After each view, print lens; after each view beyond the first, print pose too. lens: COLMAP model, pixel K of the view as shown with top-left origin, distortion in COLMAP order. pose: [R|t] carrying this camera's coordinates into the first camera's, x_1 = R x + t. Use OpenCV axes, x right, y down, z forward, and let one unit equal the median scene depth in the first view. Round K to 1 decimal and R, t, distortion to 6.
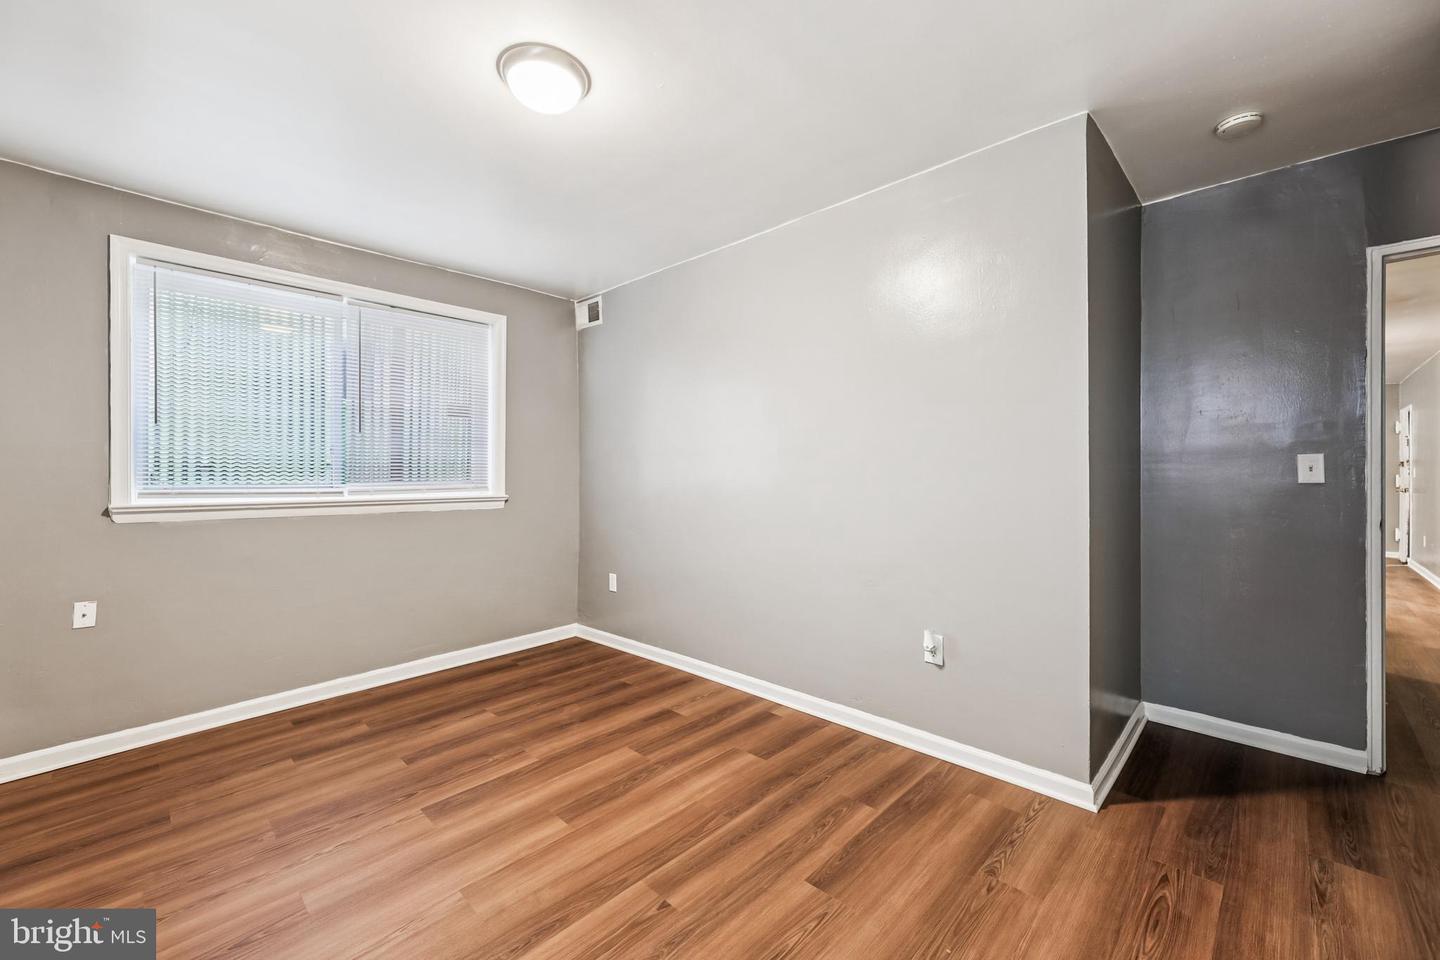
lens RADIAL K [[579.4, 0, 731.7], [0, 579.4, 472.1], [0, 0, 1]] dist [0.004415, -0.001029]
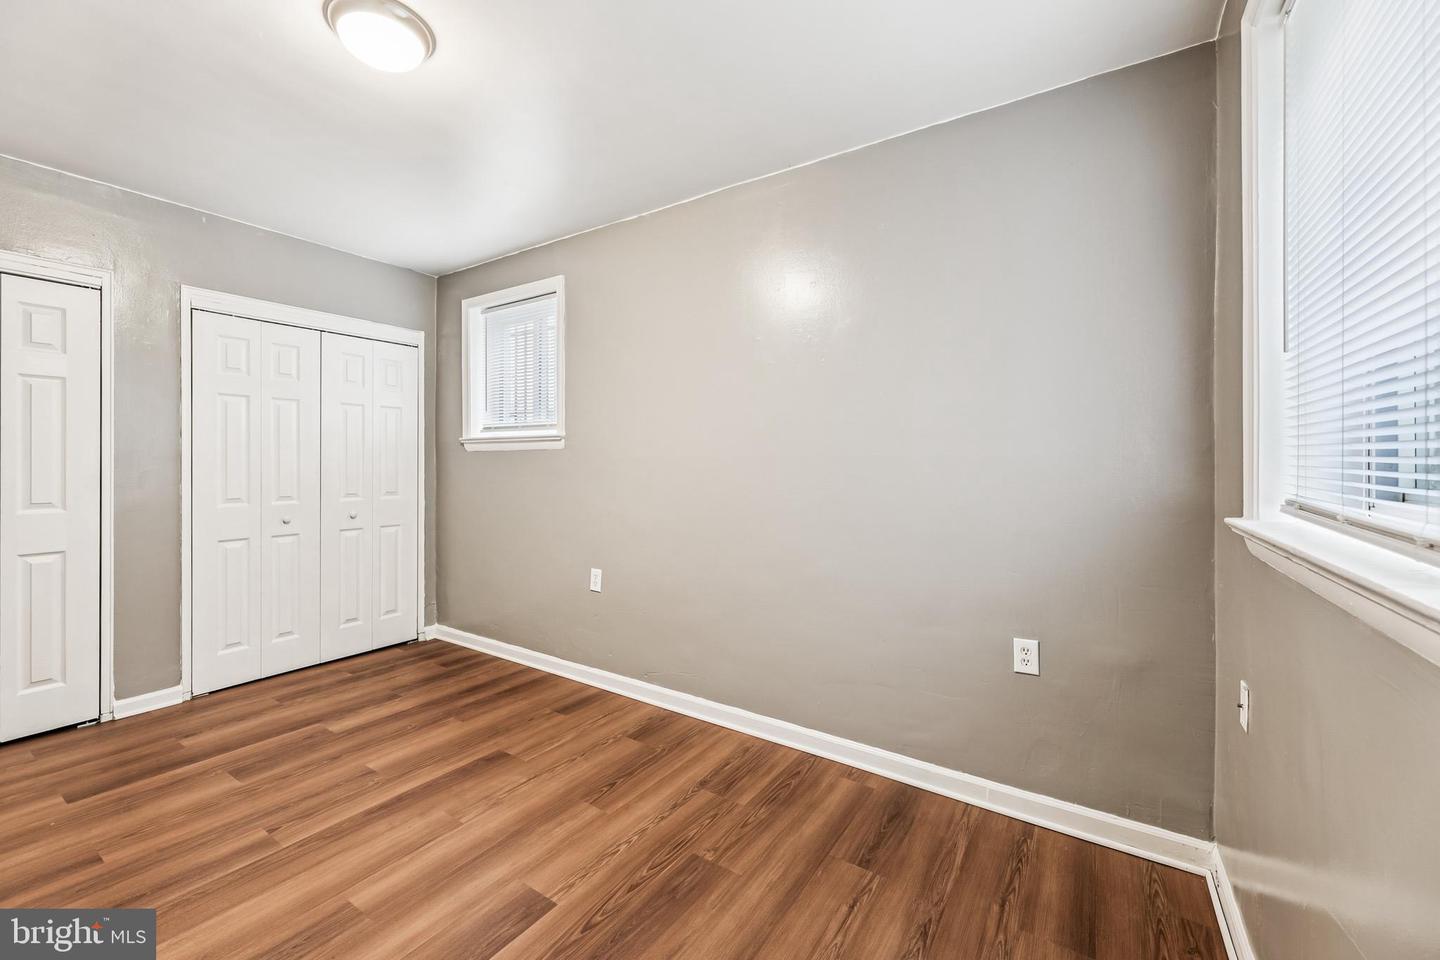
lens RADIAL K [[579.4, 0, 702.9], [0, 579.4, 462.9], [0, 0, 1]] dist [0.004415, -0.001029]
pose [[-0.986657, -0.001550, -0.162805, -0.504518], [-0.000781, 0.999988, -0.004784, 0.012602], [0.162810, -0.004593, -0.986647, 1.493617]]
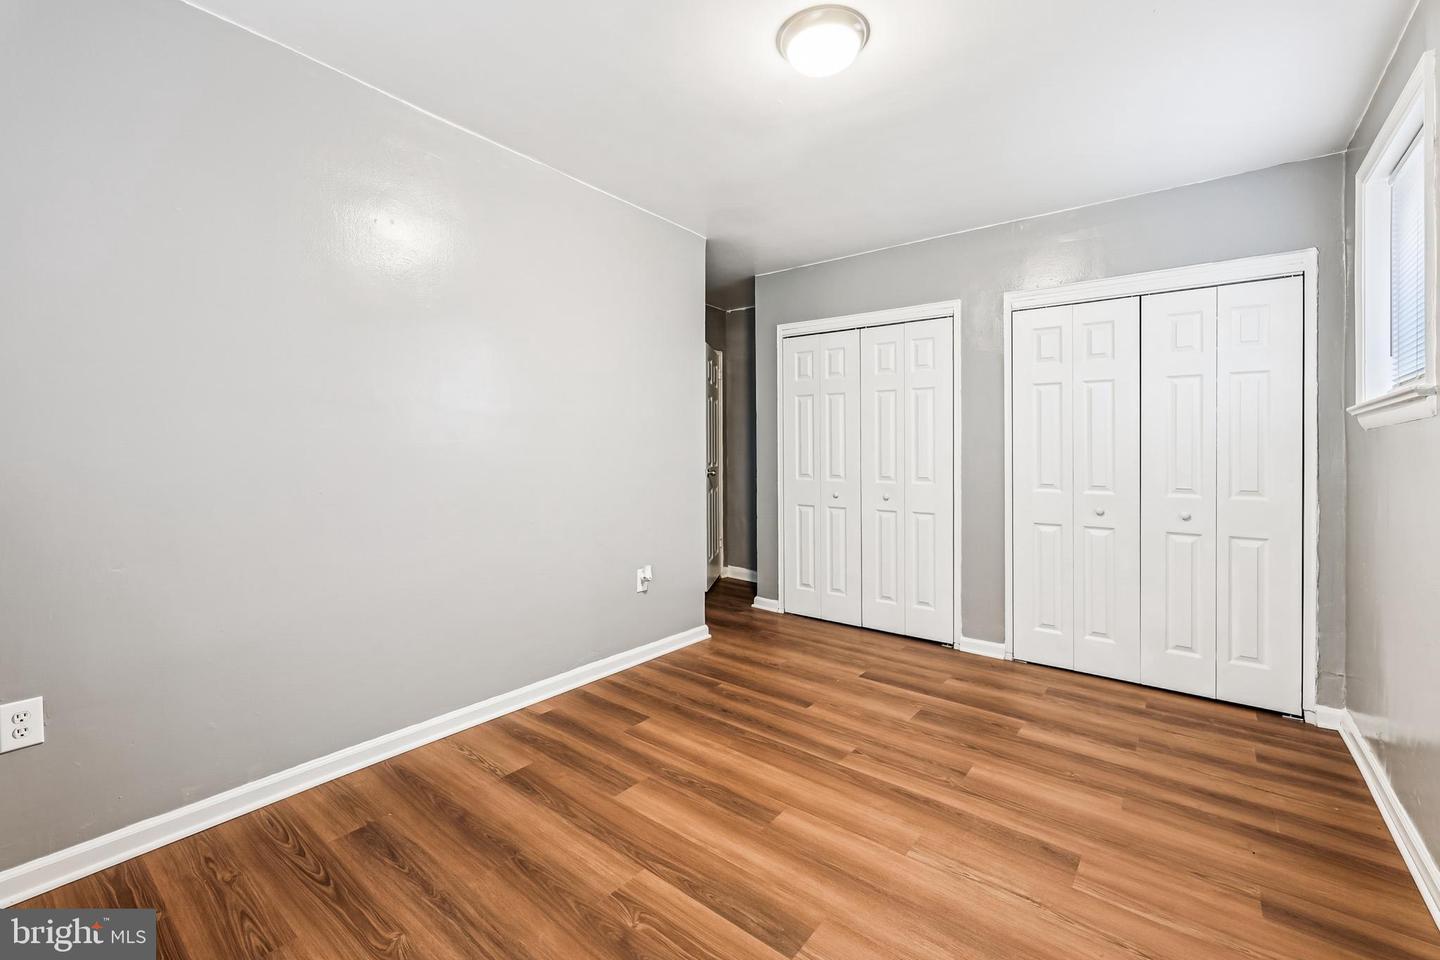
lens RADIAL K [[605.9, 0, 697.5], [0, 605.9, 463.2], [0, 0, 1]] dist [0.000123, -0.000495]
pose [[-0.071731, -0.015663, 0.997301, -0.996661], [-0.009808, 0.999839, 0.014997, 0.023950], [-0.997376, -0.008706, -0.071874, 0.973532]]
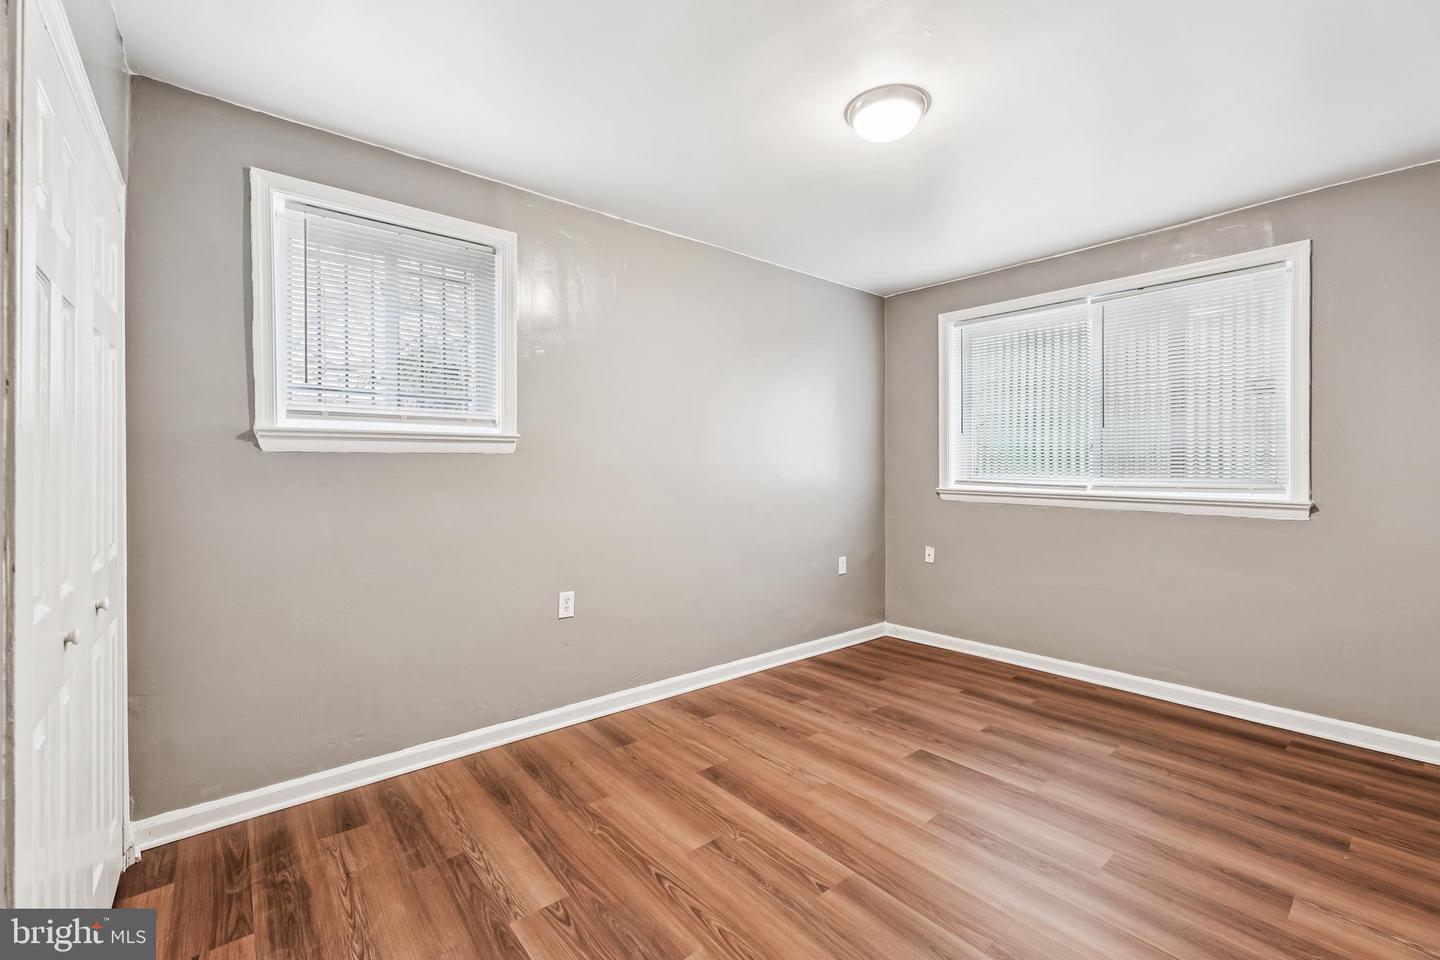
lens RADIAL K [[605.9, 0, 705.2], [0, 605.9, 461.5], [0, 0, 1]] dist [0.000123, -0.000495]
pose [[-0.131535, -0.002739, -0.991308, 0.645815], [-0.000242, 0.999996, -0.002730, -0.008958], [0.991311, -0.000119, -0.131536, 0.610726]]
